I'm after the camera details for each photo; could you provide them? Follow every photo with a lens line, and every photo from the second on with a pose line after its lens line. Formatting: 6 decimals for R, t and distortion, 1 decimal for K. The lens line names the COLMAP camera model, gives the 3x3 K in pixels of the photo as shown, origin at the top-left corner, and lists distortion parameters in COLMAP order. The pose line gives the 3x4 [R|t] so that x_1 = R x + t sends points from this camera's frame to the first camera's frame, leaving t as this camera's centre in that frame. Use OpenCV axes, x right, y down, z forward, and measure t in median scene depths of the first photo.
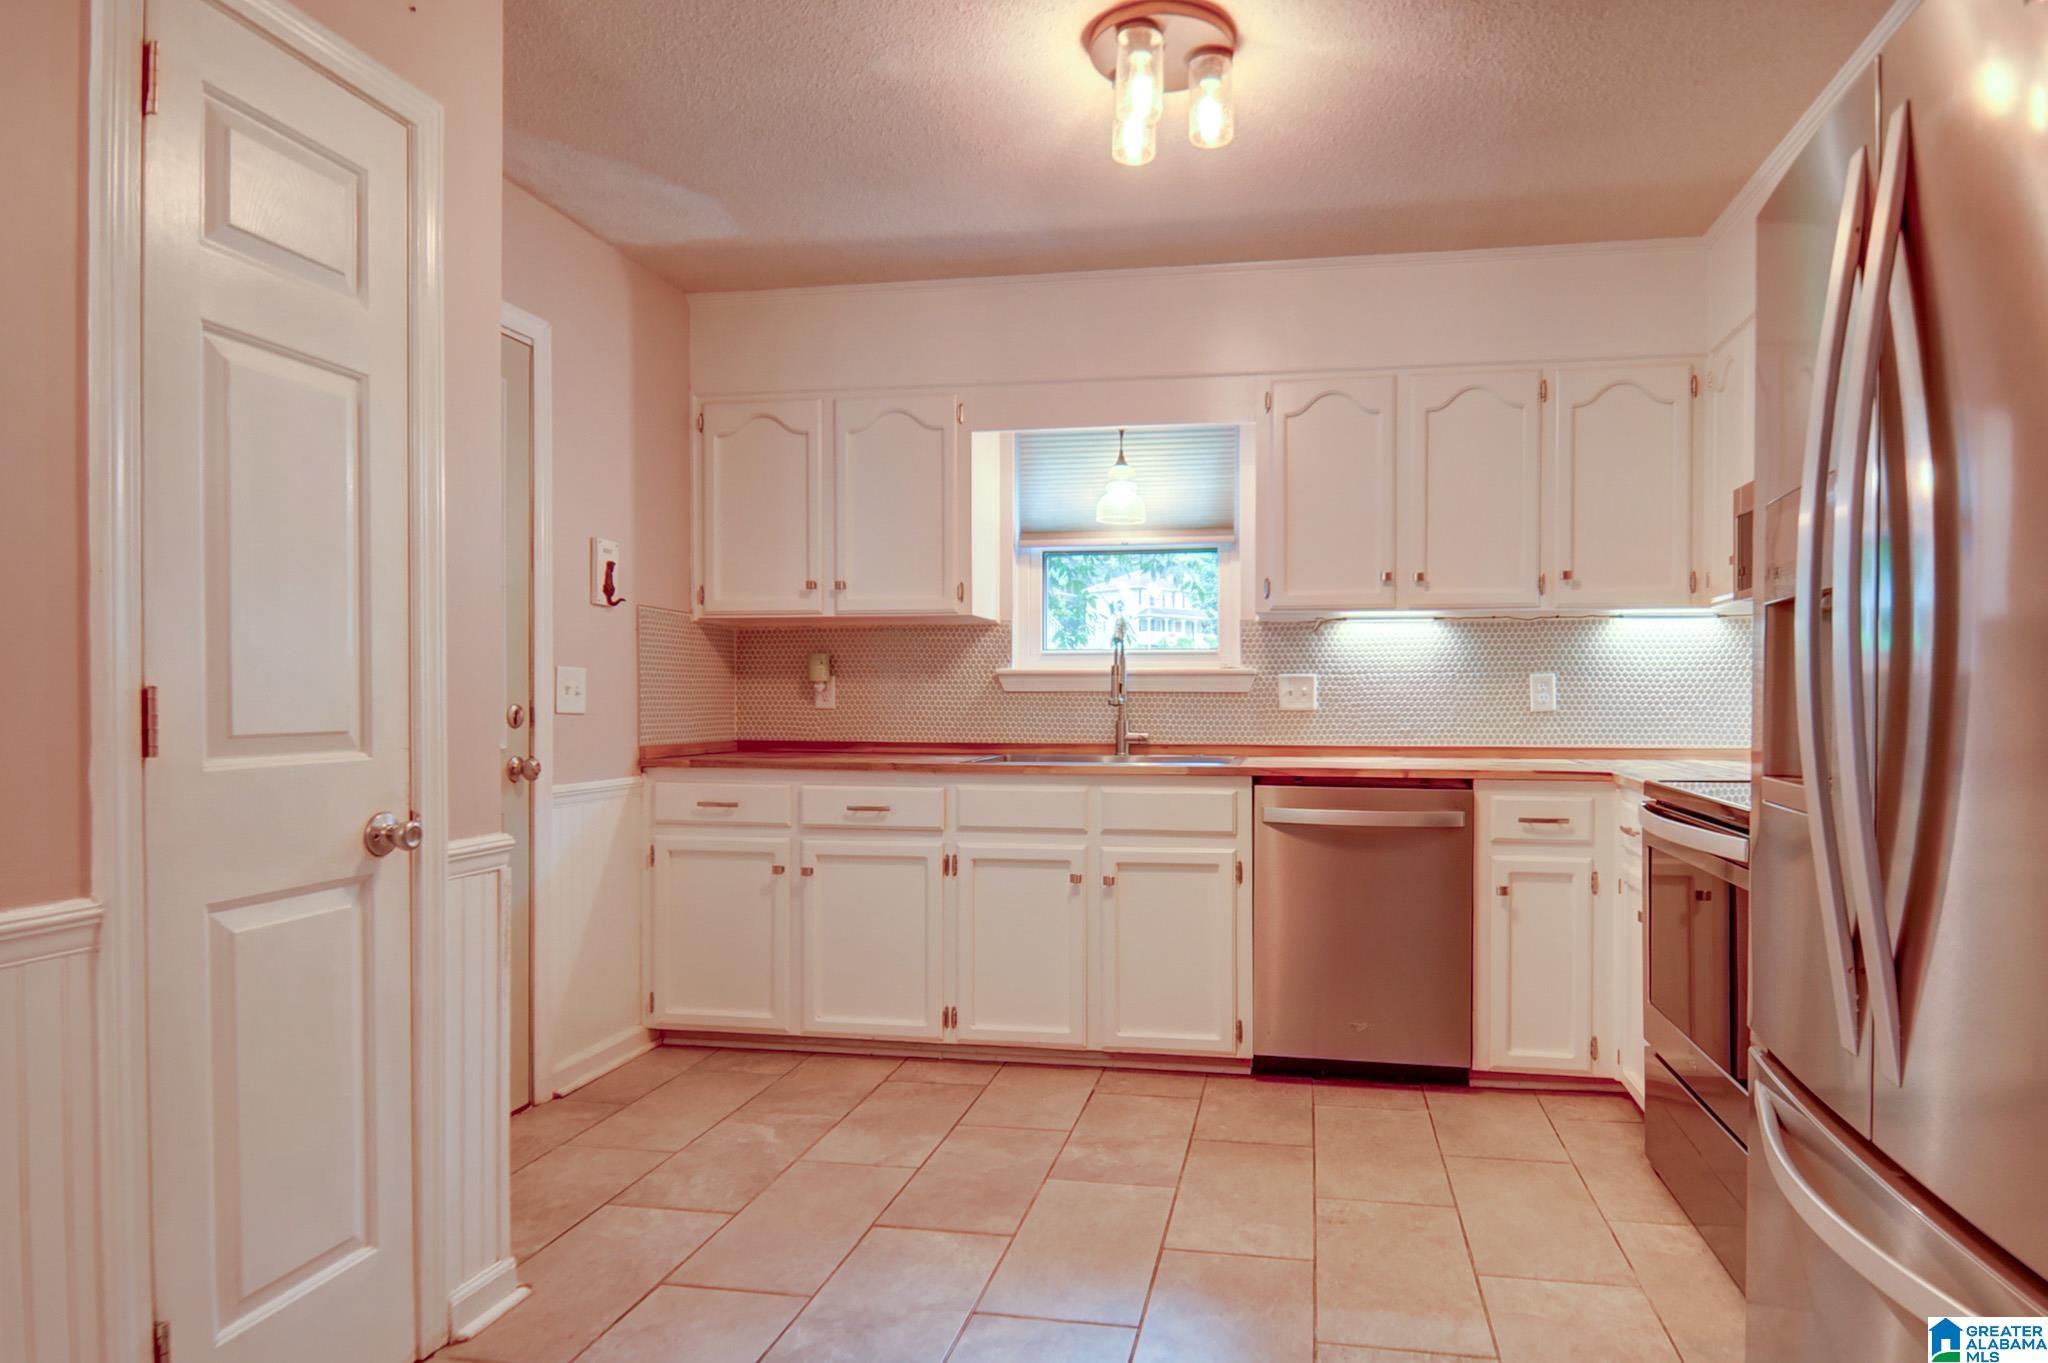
lens RADIAL K [[1120.3, 0, 1039.7], [0, 1120.3, 723.4], [0, 0, 1]] dist [0.013279, -0.021302]
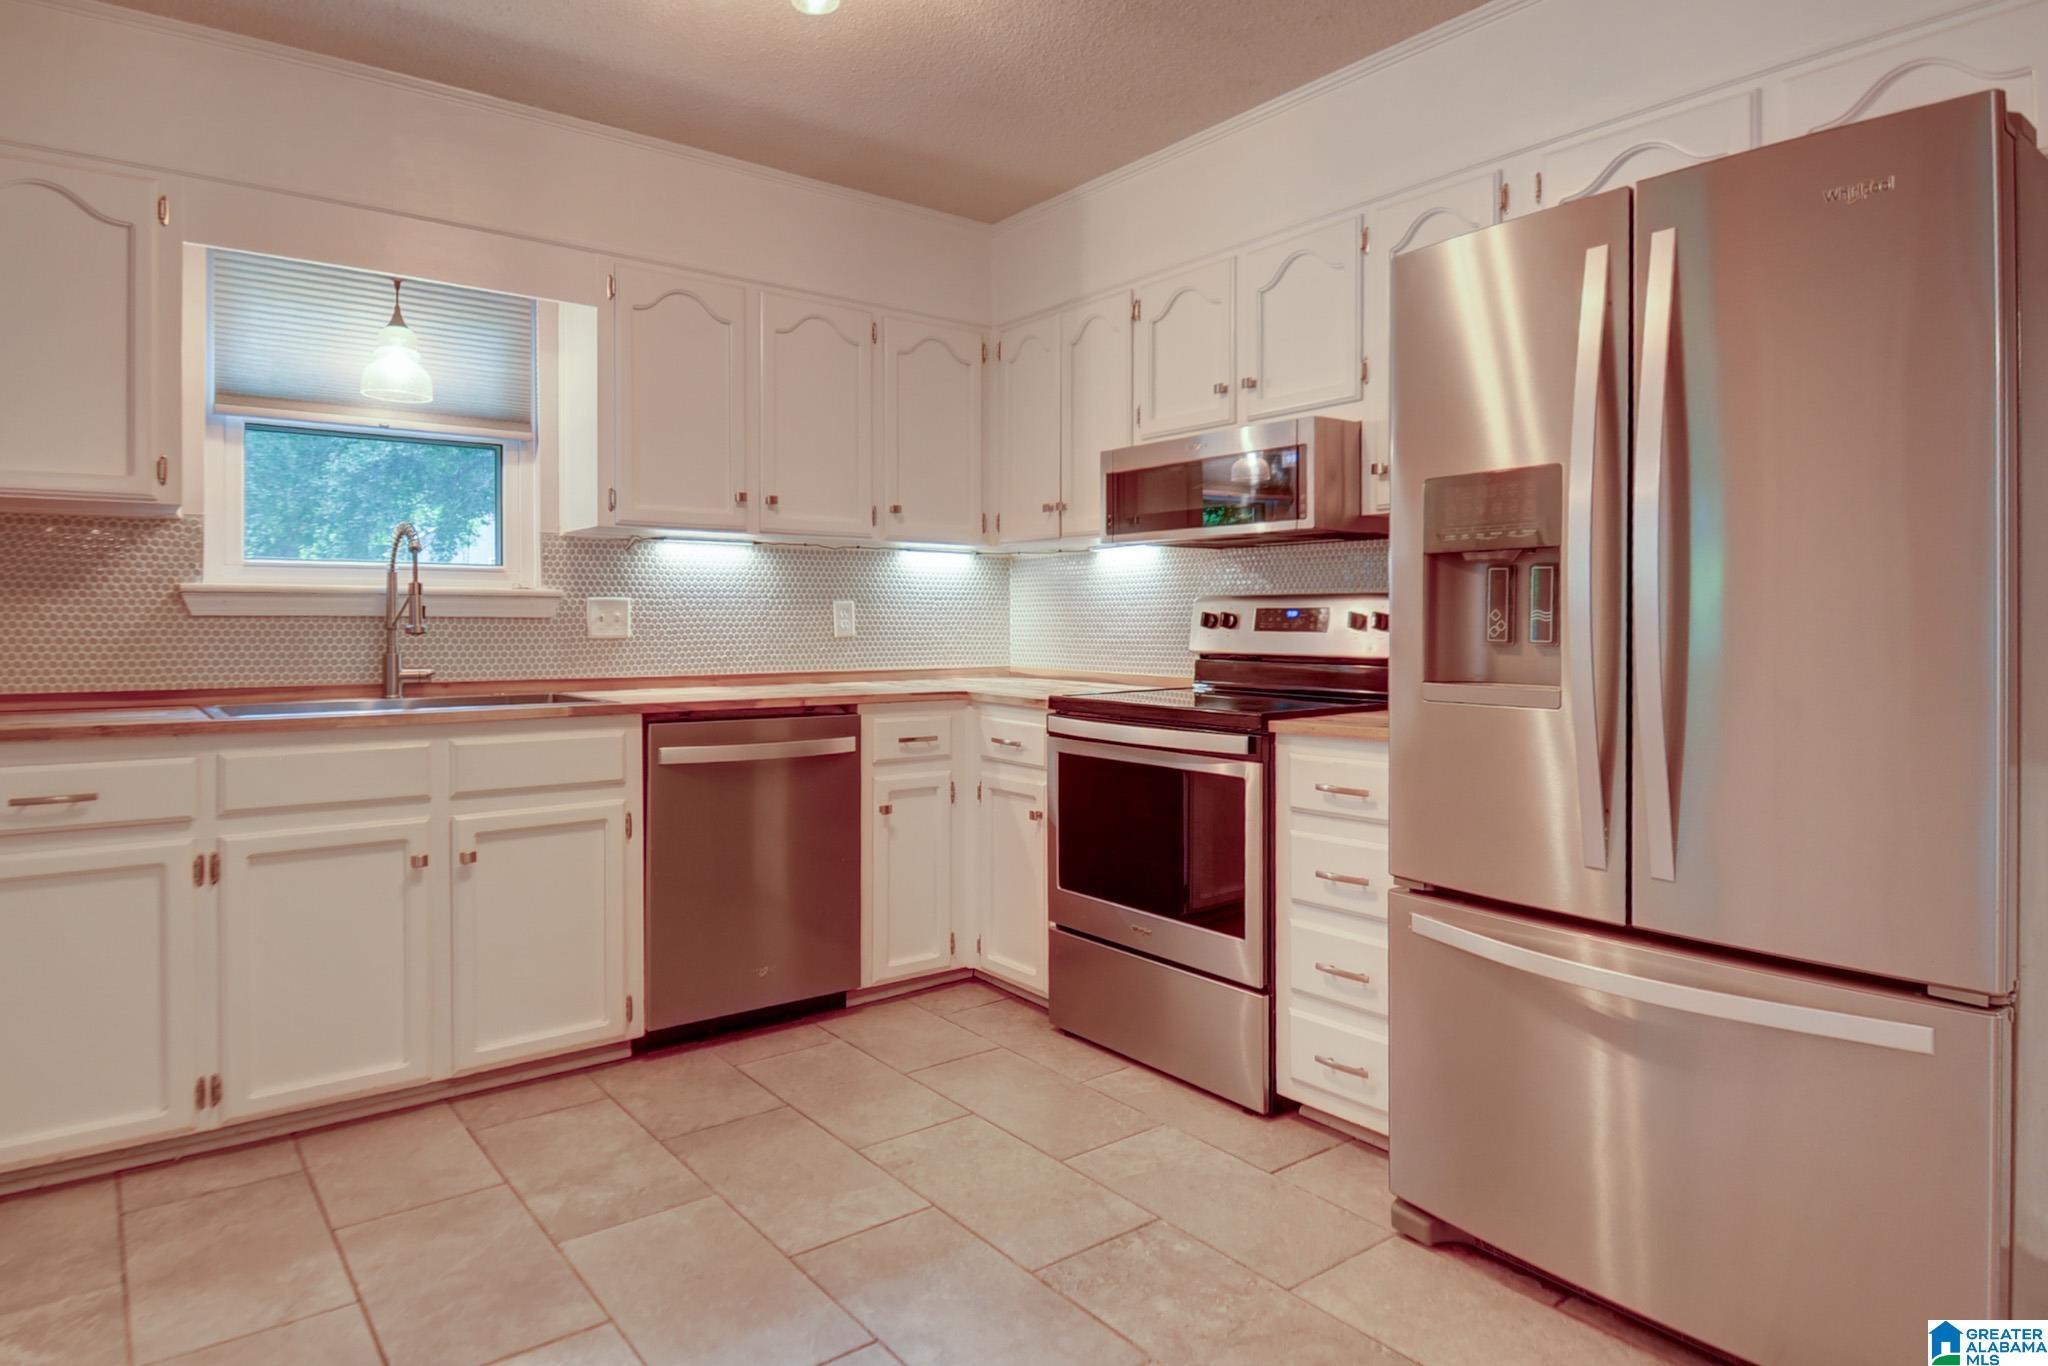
lens RADIAL K [[1170.7, 0, 1024.8], [0, 1170.7, 640.2], [0, 0, 1]] dist [0.008730, -0.018796]
pose [[0.681588, -0.011152, 0.731651, -0.263021], [0.017609, 0.999844, -0.001163, -0.003738], [-0.731524, 0.013676, 0.681678, 0.149519]]
